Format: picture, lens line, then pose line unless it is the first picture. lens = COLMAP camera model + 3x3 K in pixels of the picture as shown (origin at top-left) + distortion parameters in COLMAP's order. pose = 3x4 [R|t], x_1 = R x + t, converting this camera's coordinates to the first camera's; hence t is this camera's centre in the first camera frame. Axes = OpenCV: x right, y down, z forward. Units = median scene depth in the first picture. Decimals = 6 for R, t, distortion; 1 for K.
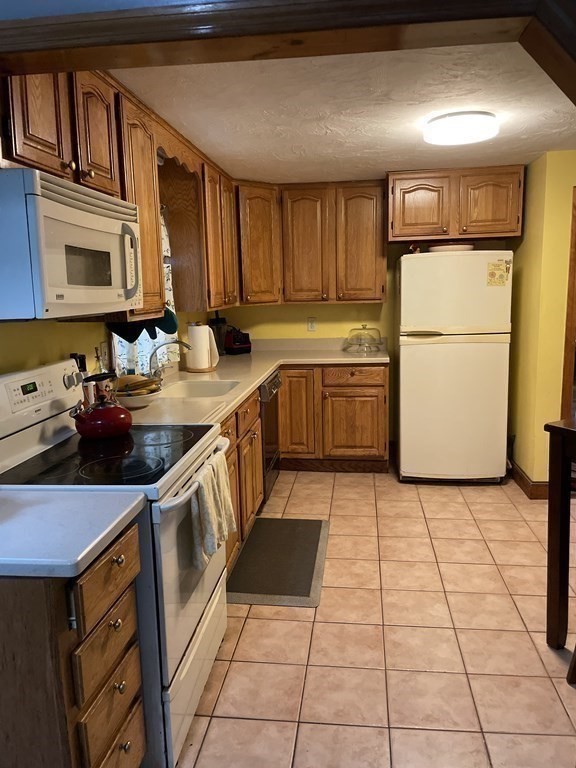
lens RADIAL K [[583.2, 0, 286.3], [0, 583.2, 381.5], [0, 0, 1]] dist [0.083006, -0.112150]
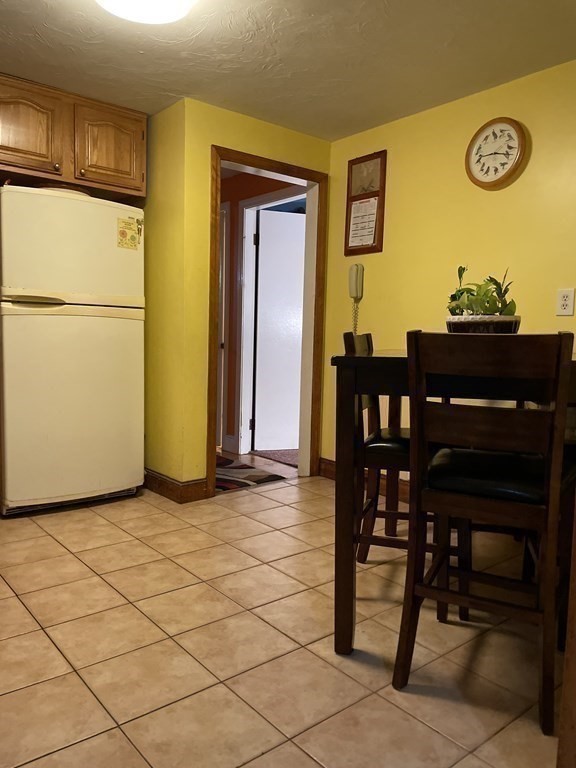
lens RADIAL K [[583.2, 0, 291.2], [0, 583.2, 381.2], [0, 0, 1]] dist [0.083006, -0.112150]
pose [[0.678465, -0.008695, 0.734581, -0.092675], [0.072461, 0.995846, -0.055138, 0.084477], [-0.731050, 0.090637, 0.676277, 0.310809]]
